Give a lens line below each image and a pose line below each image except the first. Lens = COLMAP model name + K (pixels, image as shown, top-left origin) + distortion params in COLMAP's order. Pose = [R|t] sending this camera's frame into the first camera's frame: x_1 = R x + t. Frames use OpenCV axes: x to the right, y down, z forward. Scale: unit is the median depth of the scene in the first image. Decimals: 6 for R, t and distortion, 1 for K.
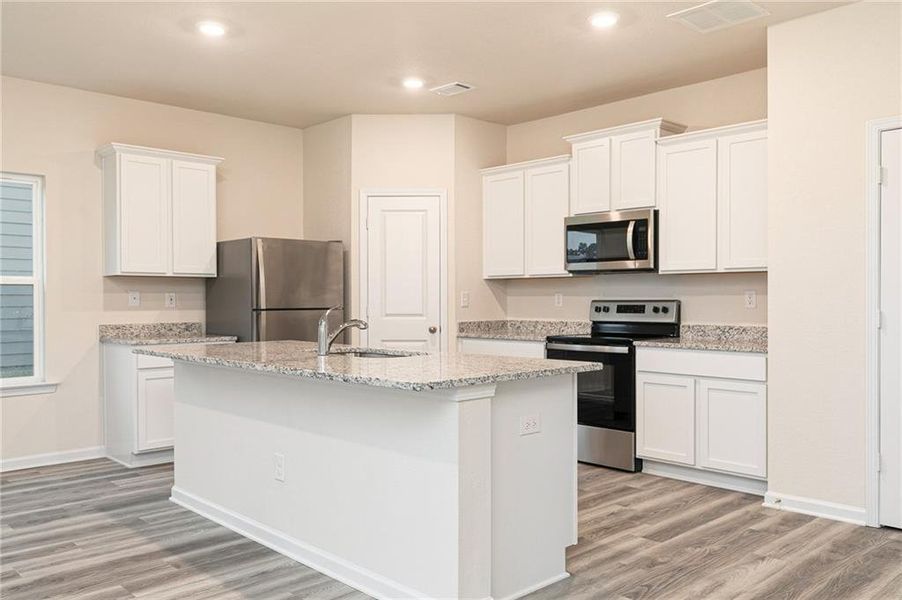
lens RADIAL K [[738.9, 0, 447.7], [0, 738.9, 298.7], [0, 0, 1]] dist [0.005973, -0.003545]
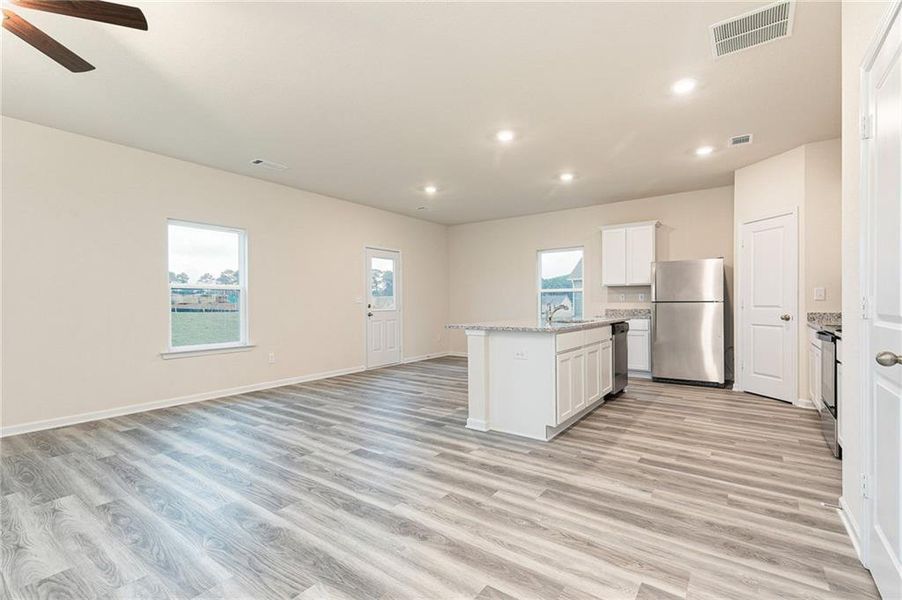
lens RADIAL K [[407.7, 0, 451.1], [0, 407.7, 302.3], [0, 0, 1]] dist [0.007514, -0.001145]
pose [[0.177117, -0.000261, -0.984190, 0.679474], [0.004315, 0.999991, 0.000511, 0.013478], [0.984180, -0.004338, 0.177116, 0.346766]]
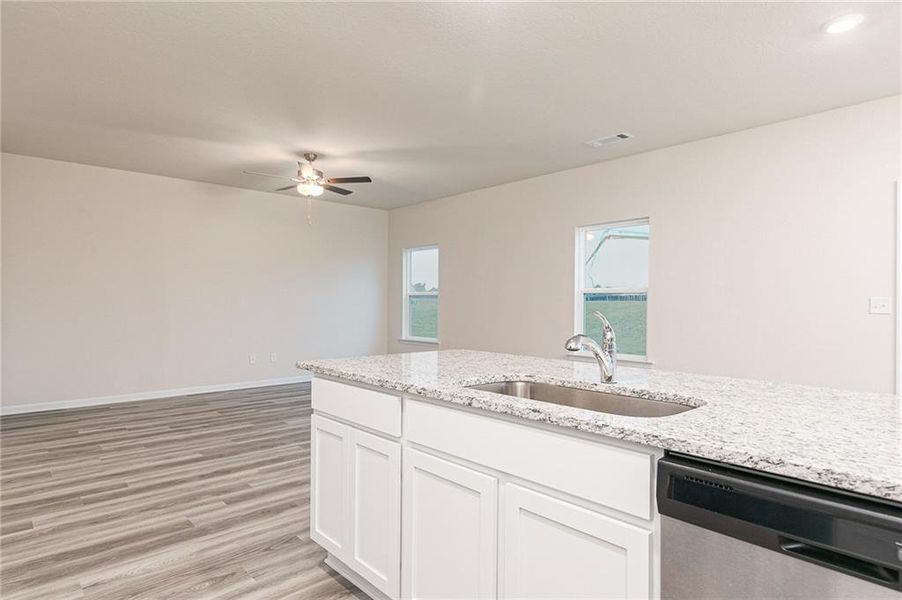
lens RADIAL K [[507.5, 0, 451.1], [0, 507.5, 303.9], [0, 0, 1]] dist [0.013780, -0.003486]
pose [[-0.999690, -0.001194, 0.024866, -0.021167], [-0.001099, 0.999992, 0.003839, -0.000126], [-0.024871, 0.003811, -0.999683, 1.034764]]
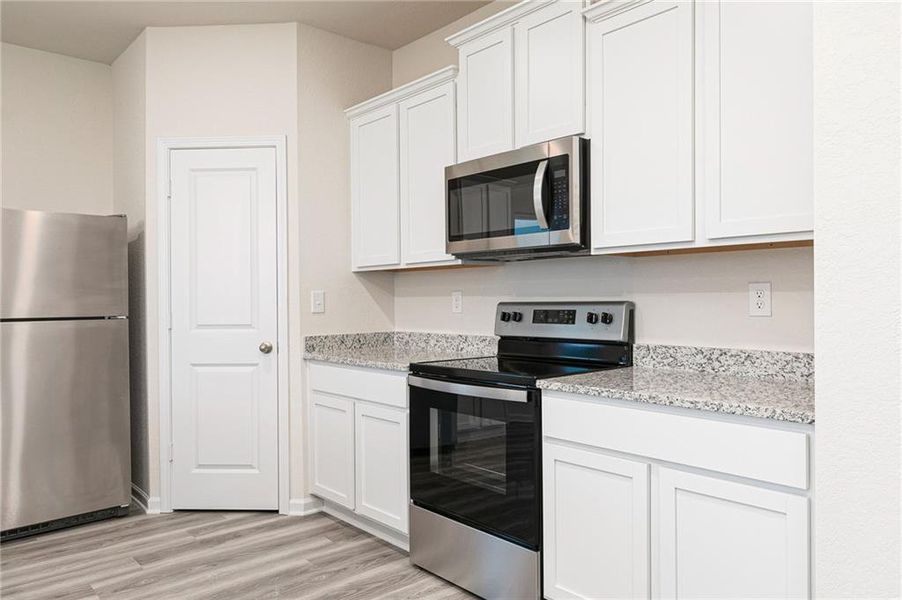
lens RADIAL K [[639.0, 0, 449.0], [0, 639.0, 301.0], [0, 0, 1]] dist [0.008779, -0.005145]
pose [[0.999150, -0.007411, -0.040558, 0.195446], [0.007506, 0.999969, 0.002190, -0.000587], [0.040541, -0.002493, 0.999175, 0.507612]]
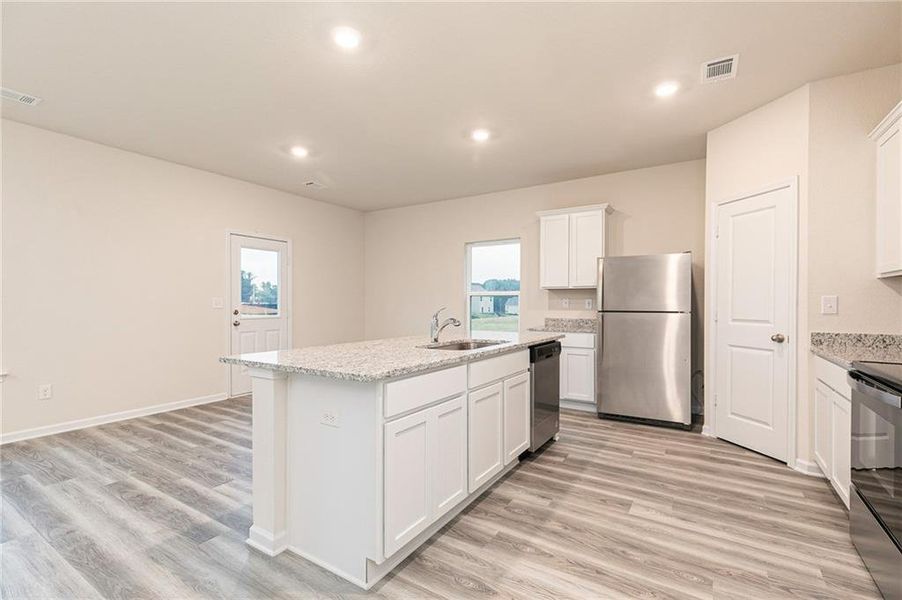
lens RADIAL K [[407.7, 0, 452.3], [0, 407.7, 303.3], [0, 0, 1]] dist [0.007514, -0.001145]
pose [[0.241550, 0.003280, -0.970383, 0.423755], [-0.003622, 0.999990, 0.002478, -0.000760], [0.970382, 0.002916, 0.241560, 0.585043]]
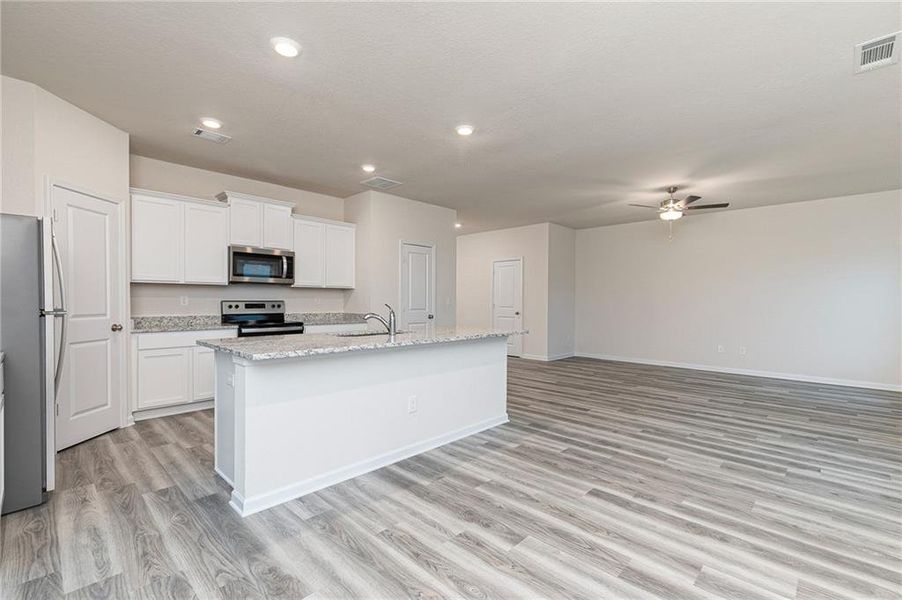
lens RADIAL K [[407.7, 0, 457.3], [0, 407.7, 301.5], [0, 0, 1]] dist [0.007514, -0.001145]
pose [[-0.055684, -0.001282, 0.998448, -0.745975], [-0.004307, 0.999990, 0.001044, 0.000970], [-0.998439, -0.004243, -0.055689, 0.631606]]
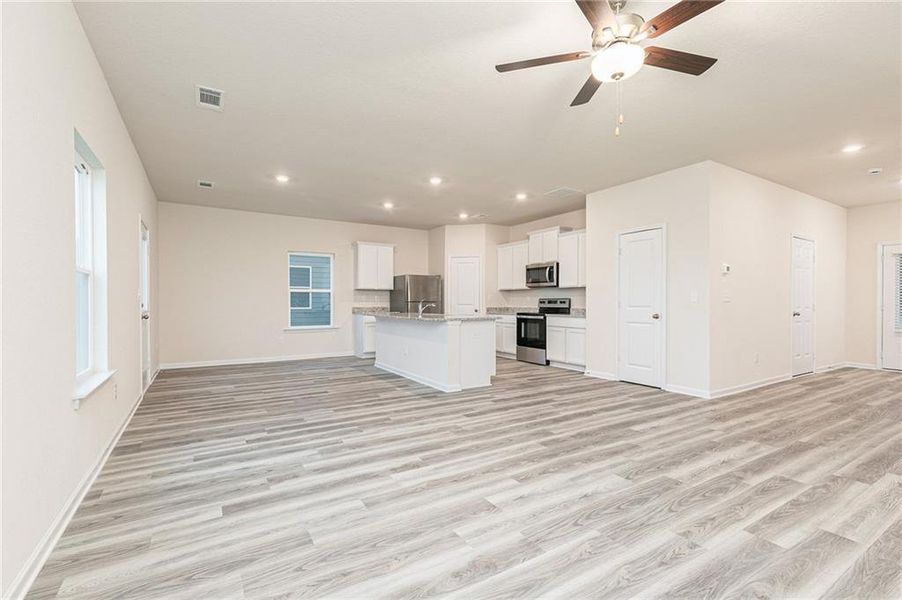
lens RADIAL K [[407.7, 0, 446.9], [0, 407.7, 302.1], [0, 0, 1]] dist [0.007514, -0.001145]
pose [[0.976836, 0.002885, -0.213969, 0.207368], [-0.002796, 0.999996, 0.000720, 0.014949], [0.213970, -0.000105, 0.976840, -0.428640]]
